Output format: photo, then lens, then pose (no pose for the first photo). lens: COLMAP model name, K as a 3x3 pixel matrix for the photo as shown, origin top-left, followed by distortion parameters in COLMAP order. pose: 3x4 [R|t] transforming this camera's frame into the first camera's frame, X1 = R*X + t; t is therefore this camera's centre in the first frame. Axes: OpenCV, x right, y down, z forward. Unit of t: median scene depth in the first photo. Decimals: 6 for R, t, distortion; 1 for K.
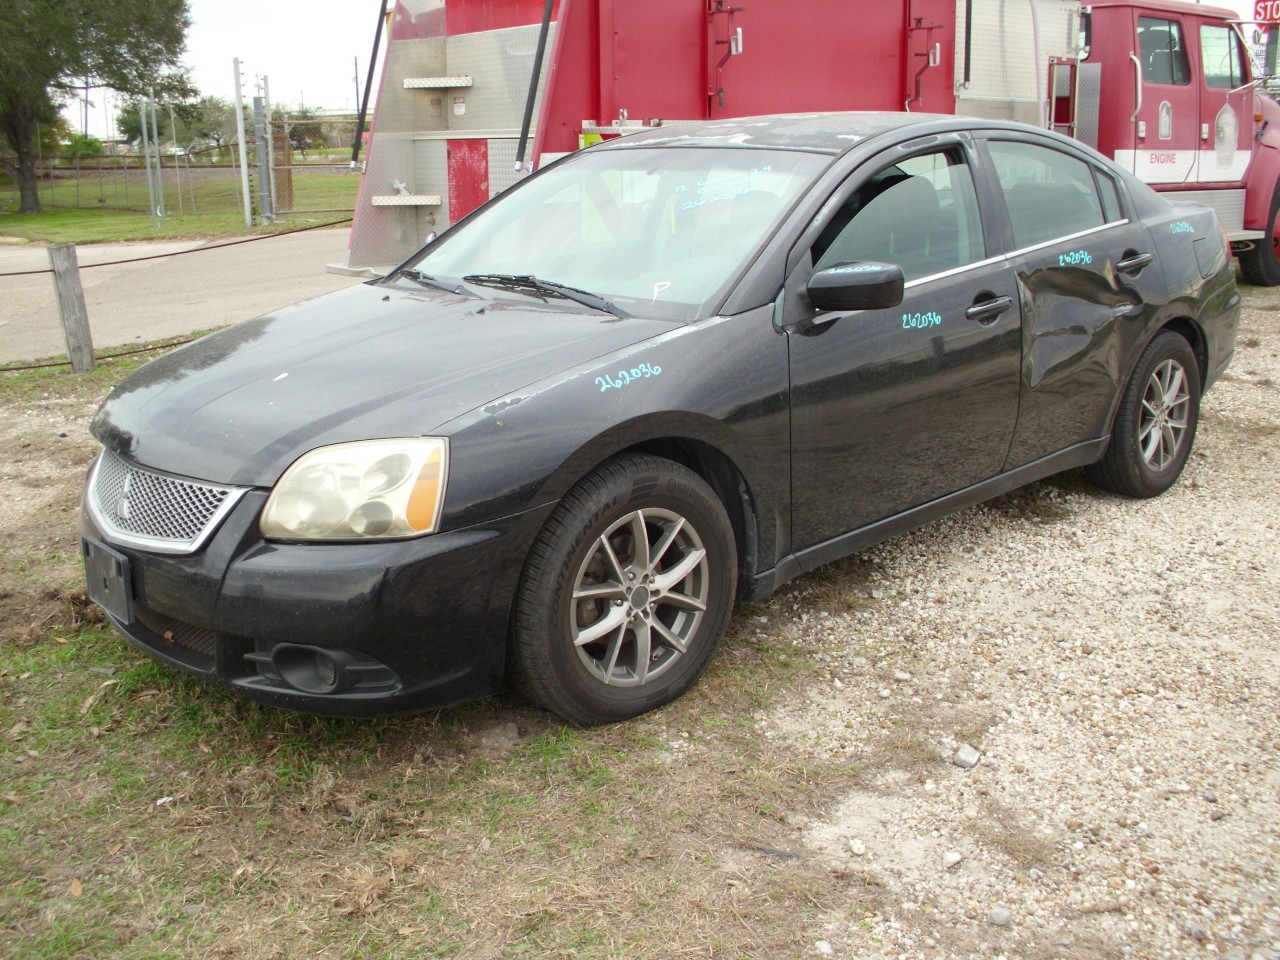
lens RADIAL K [[1385.0, 0, 640.0], [0, 1385.0, 480.0], [0, 0, 1]] dist [-0.121075, 0.017741]
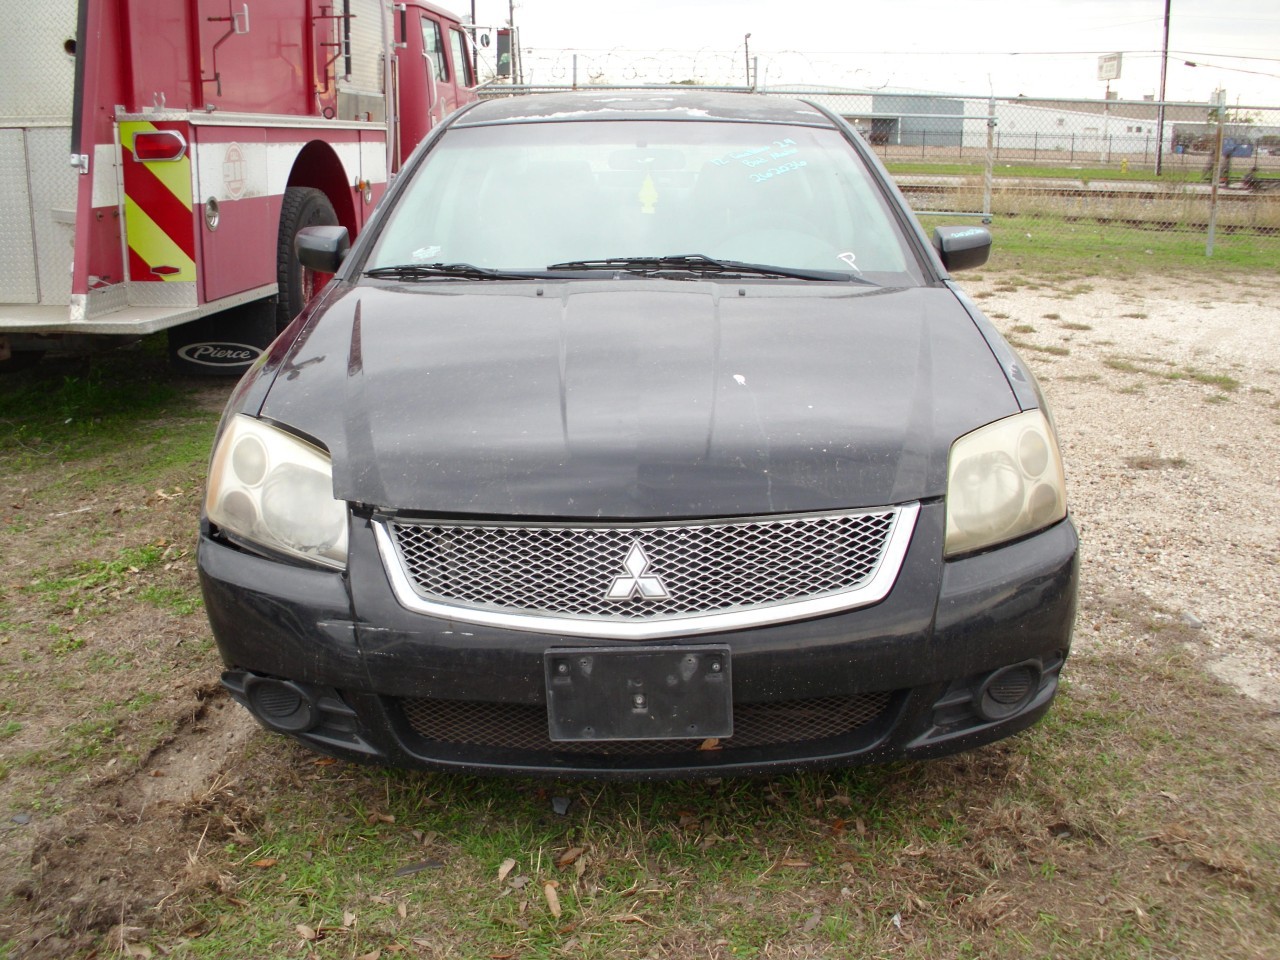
lens RADIAL K [[1385.0, 0, 640.0], [0, 1385.0, 480.0], [0, 0, 1]] dist [-0.121075, 0.017741]
pose [[0.673681, -0.166991, 0.719908, -0.441518], [0.177252, 0.982213, 0.061965, -0.039130], [-0.717451, 0.085860, 0.691297, 0.247195]]
